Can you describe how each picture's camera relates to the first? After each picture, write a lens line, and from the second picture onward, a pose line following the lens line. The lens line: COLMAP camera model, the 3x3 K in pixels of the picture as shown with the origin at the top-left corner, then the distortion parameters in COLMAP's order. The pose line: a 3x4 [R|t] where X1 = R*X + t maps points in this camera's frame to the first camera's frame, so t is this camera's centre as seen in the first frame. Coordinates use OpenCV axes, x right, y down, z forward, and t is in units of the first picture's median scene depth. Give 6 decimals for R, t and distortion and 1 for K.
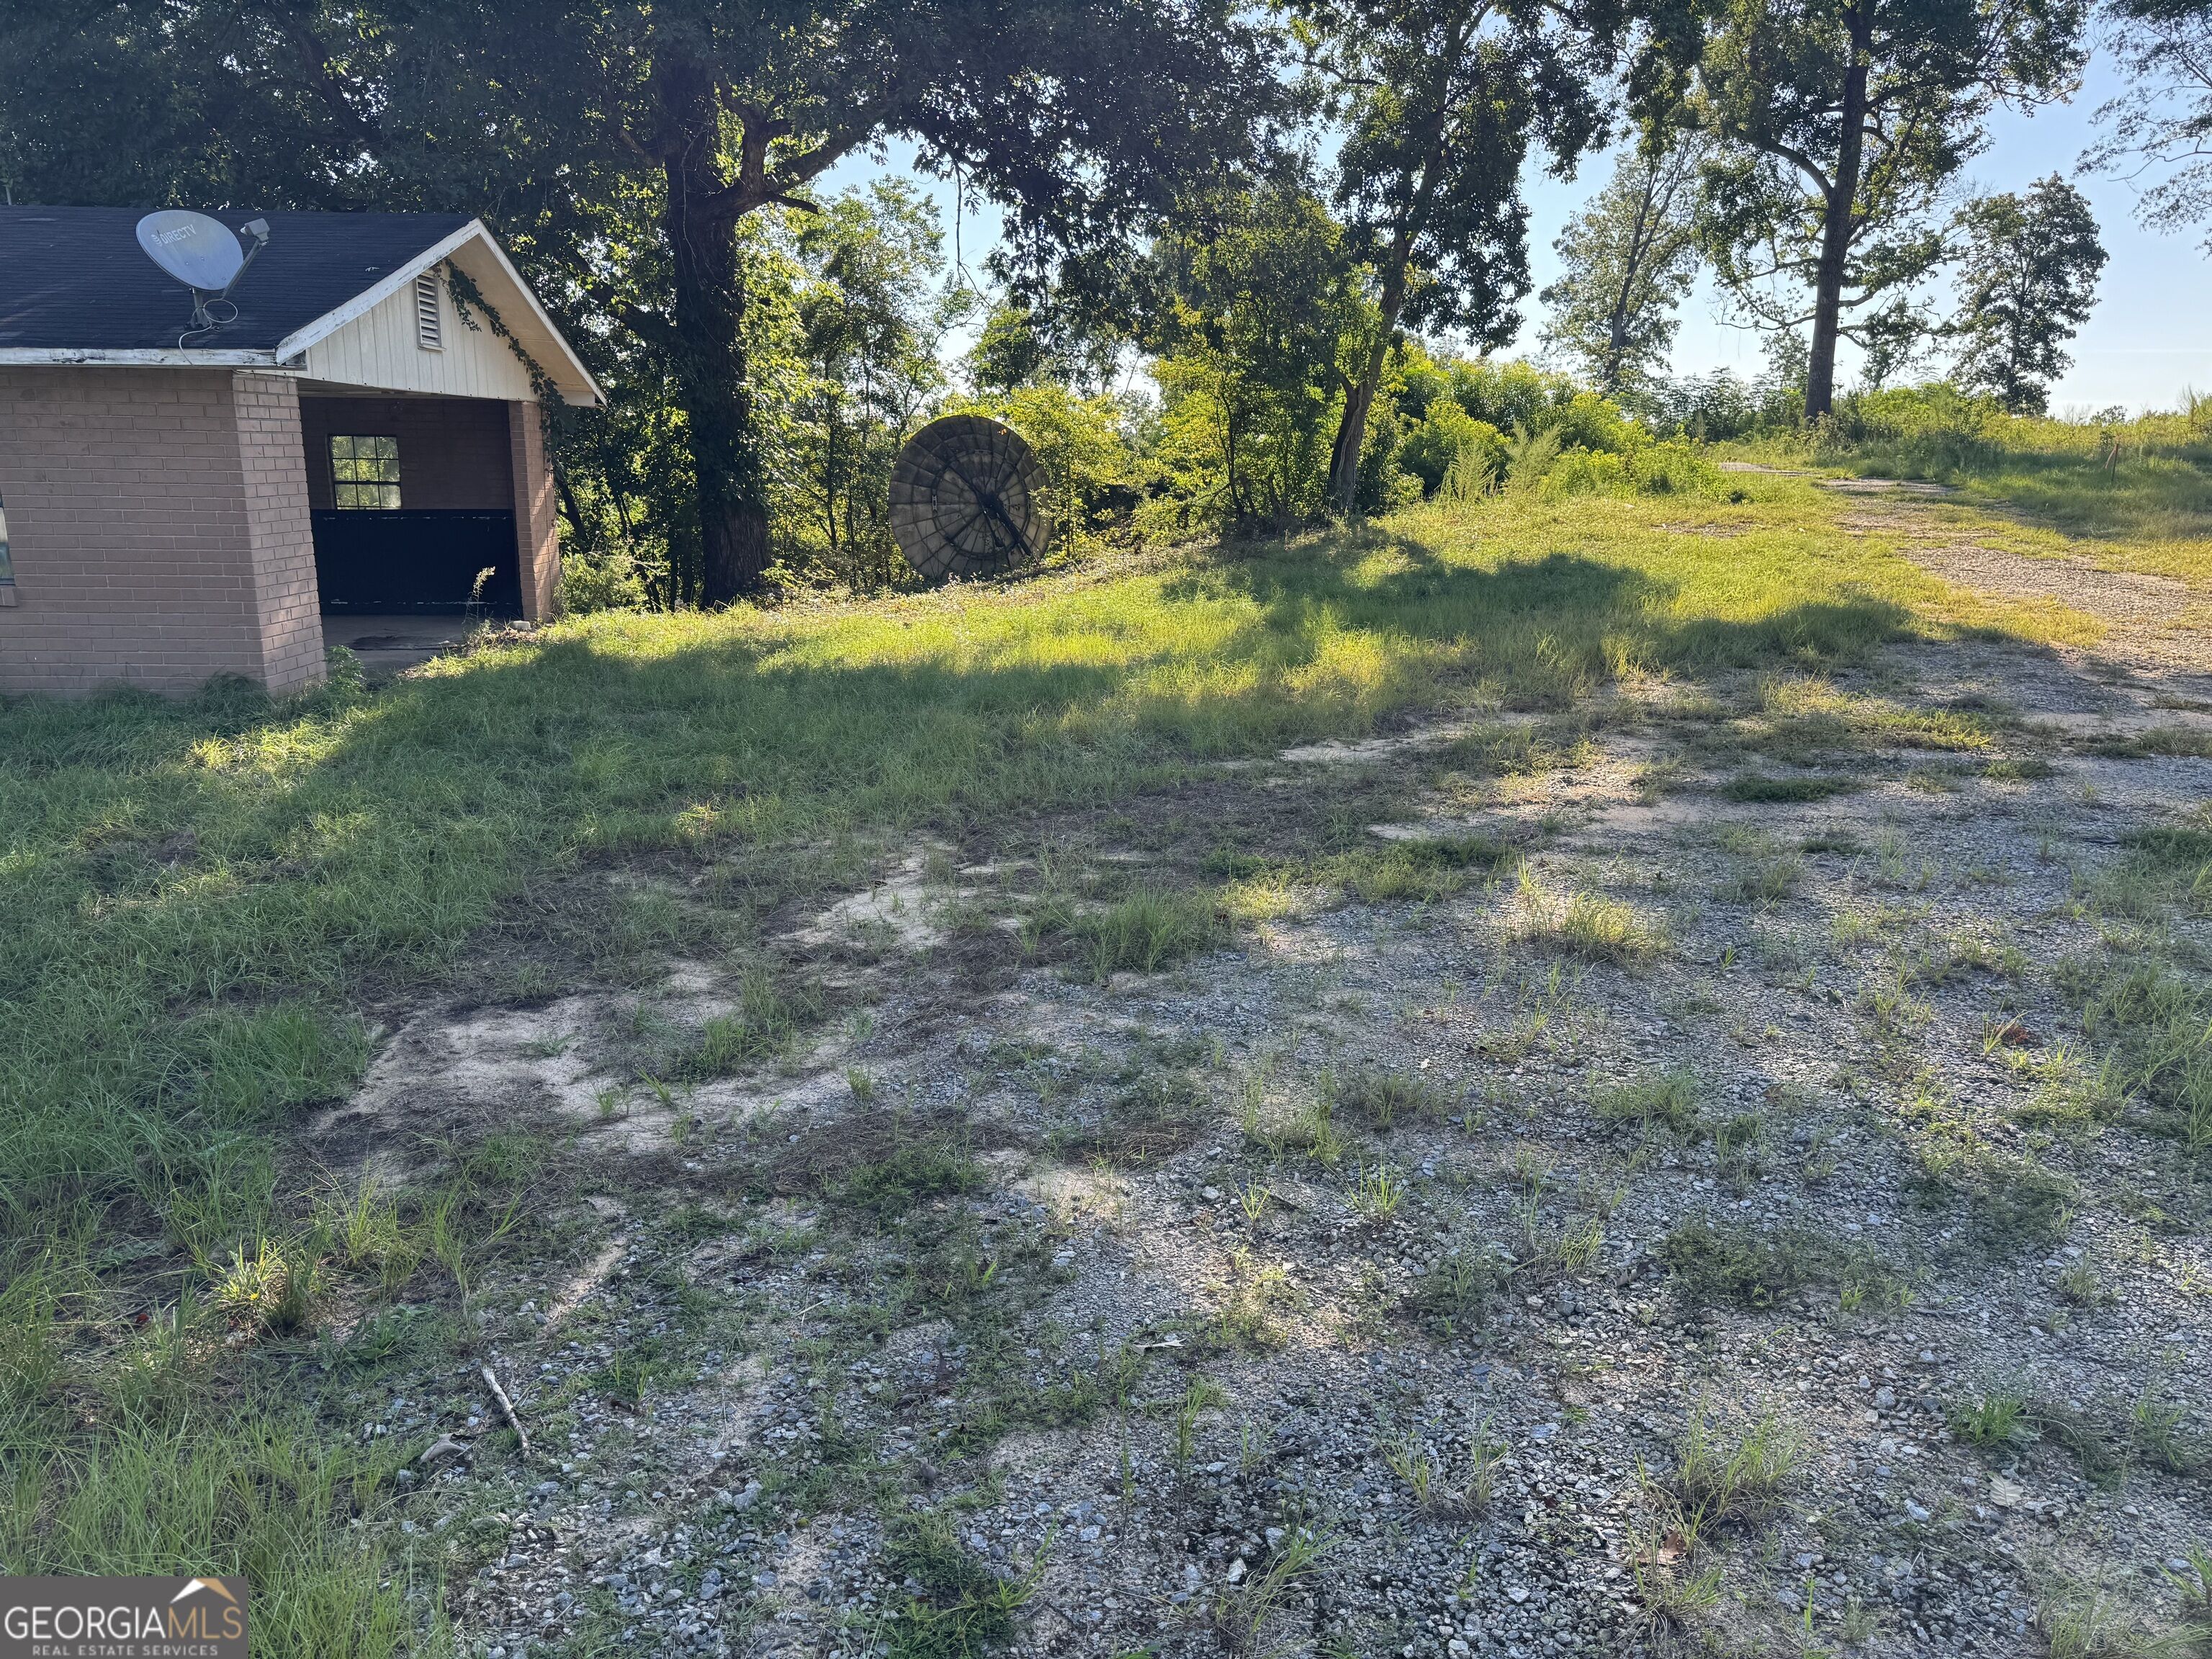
lens RADIAL K [[1587.5, 0, 1106.0], [0, 1587.5, 829.5], [0, 0, 1]] dist [0.042295, -0.074583]
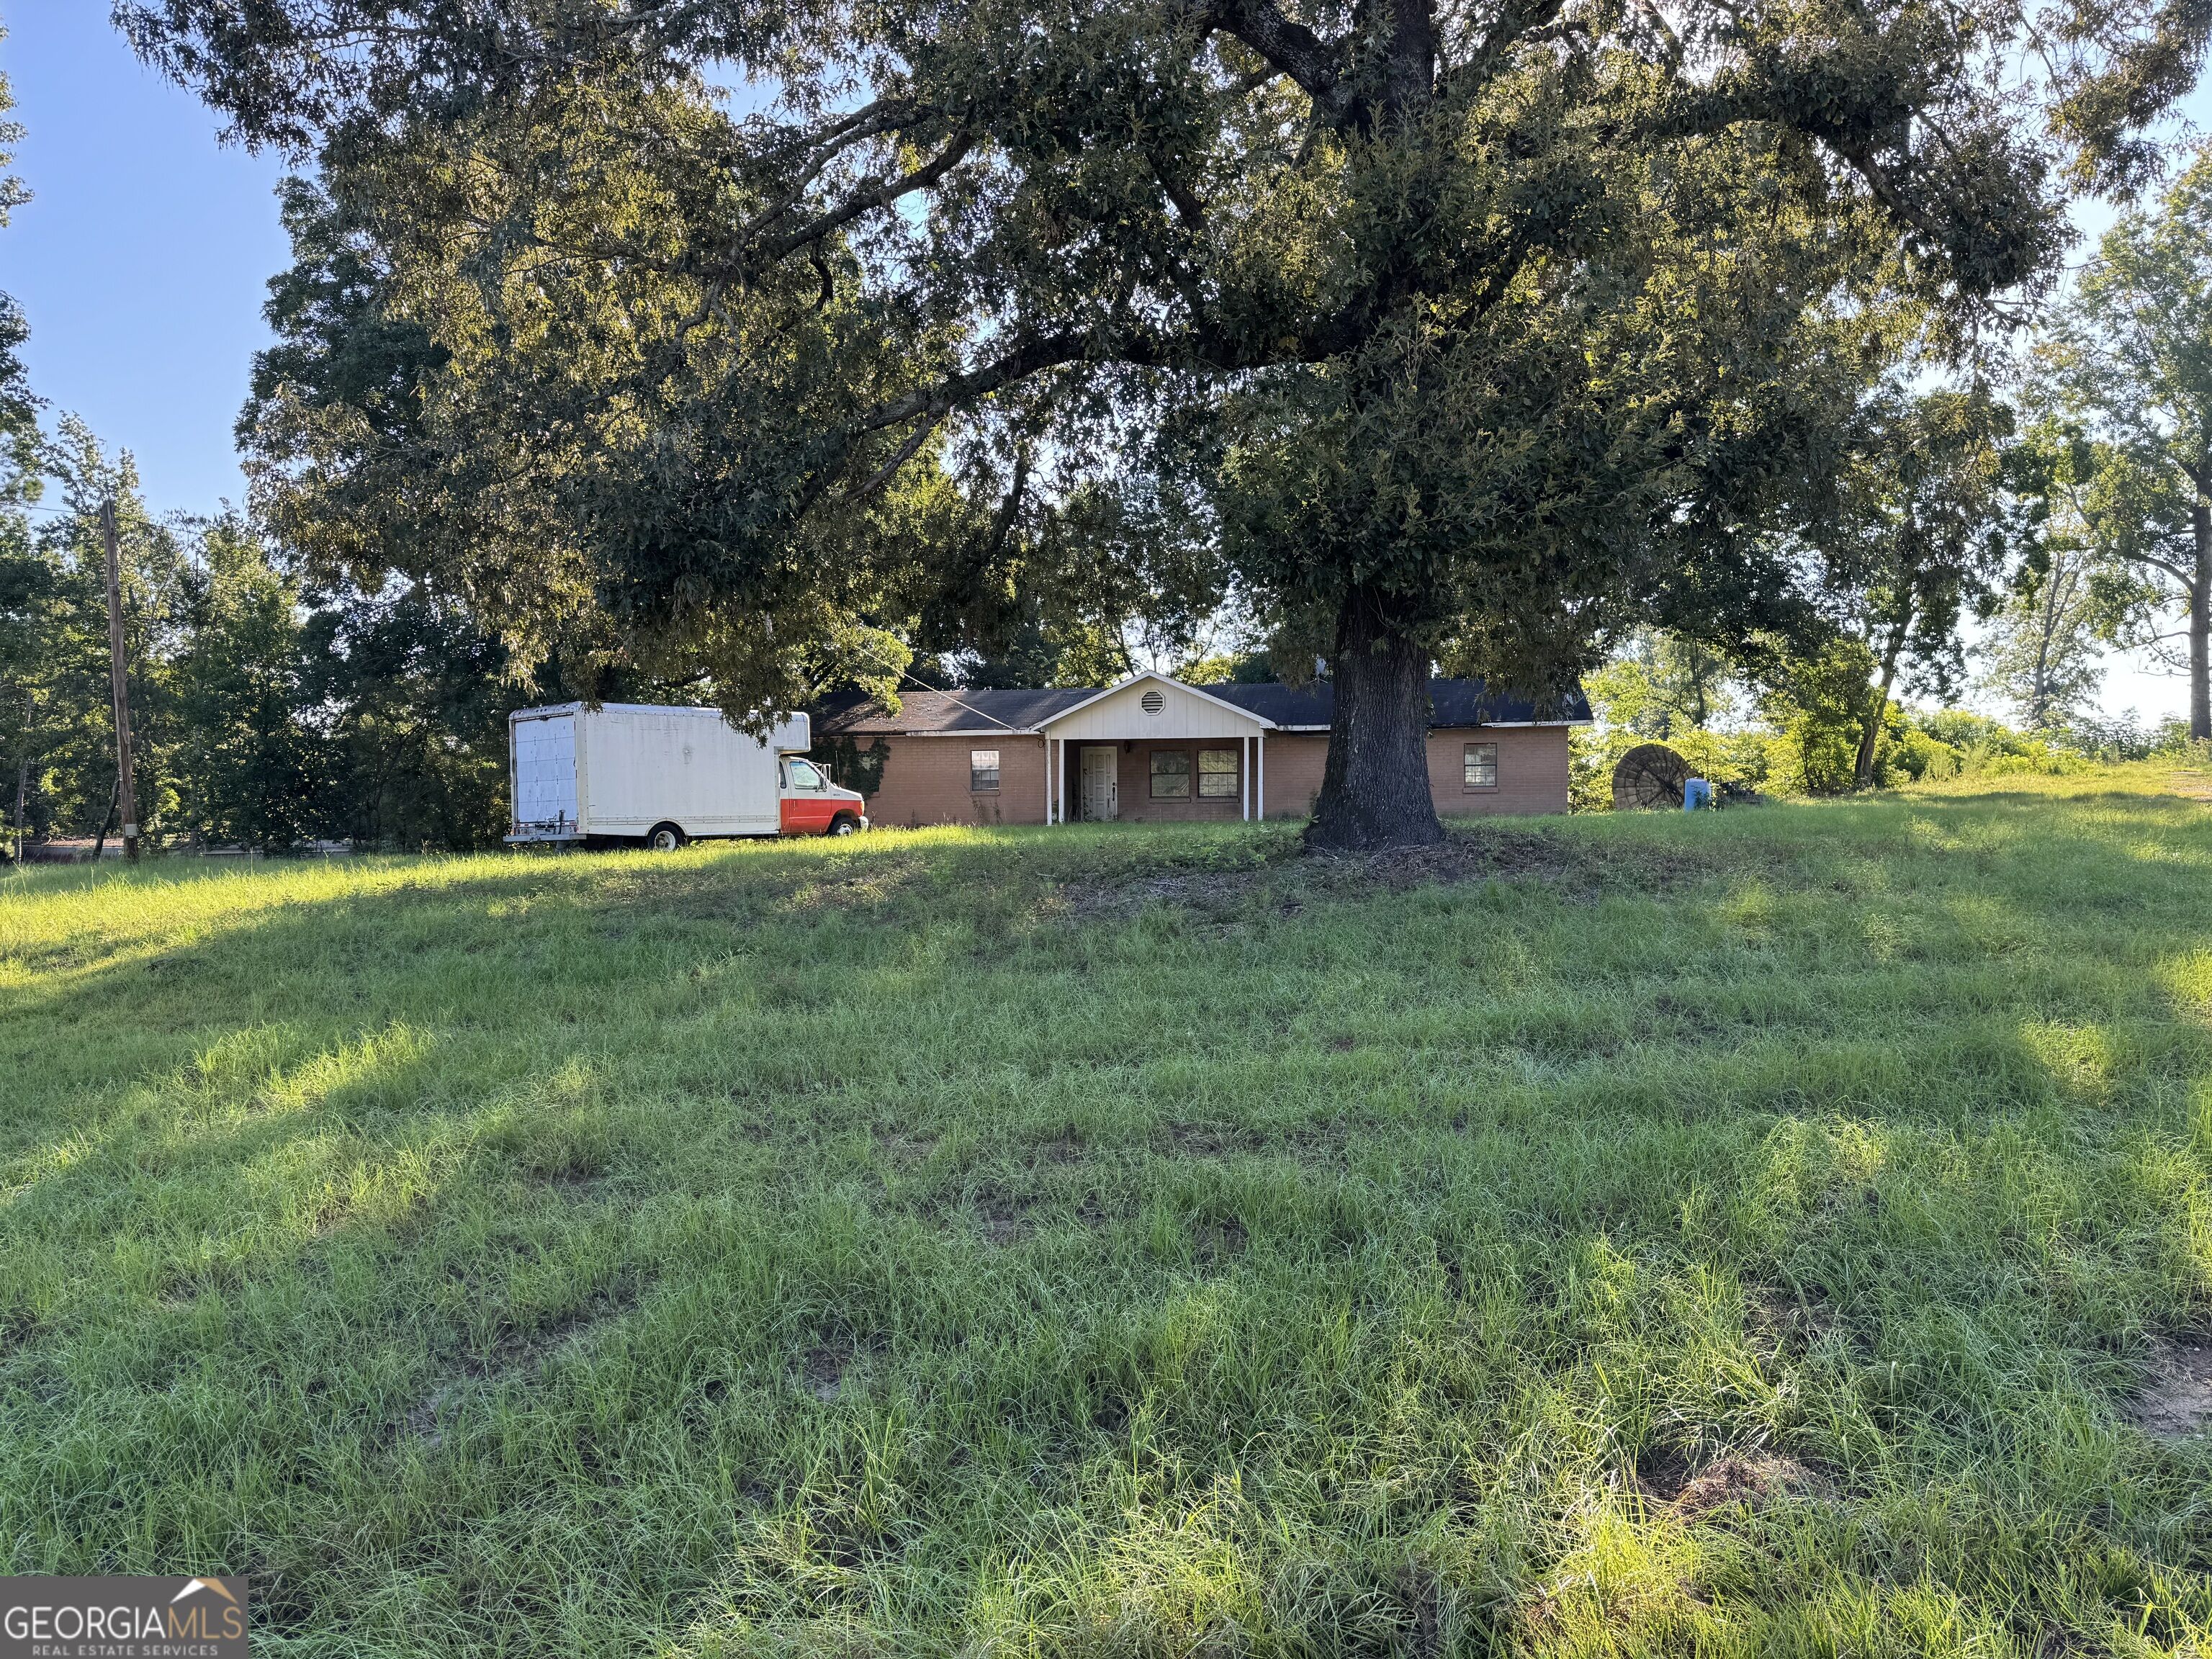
lens RADIAL K [[1568.6, 0, 1106.0], [0, 1568.6, 829.5], [0, 0, 1]] dist [0.043083, -0.033934]
pose [[0.970520, -0.012443, -0.240699, -0.236431], [-0.040220, 0.976302, -0.212642, 0.244239], [0.237640, 0.216054, 0.947020, -0.845726]]
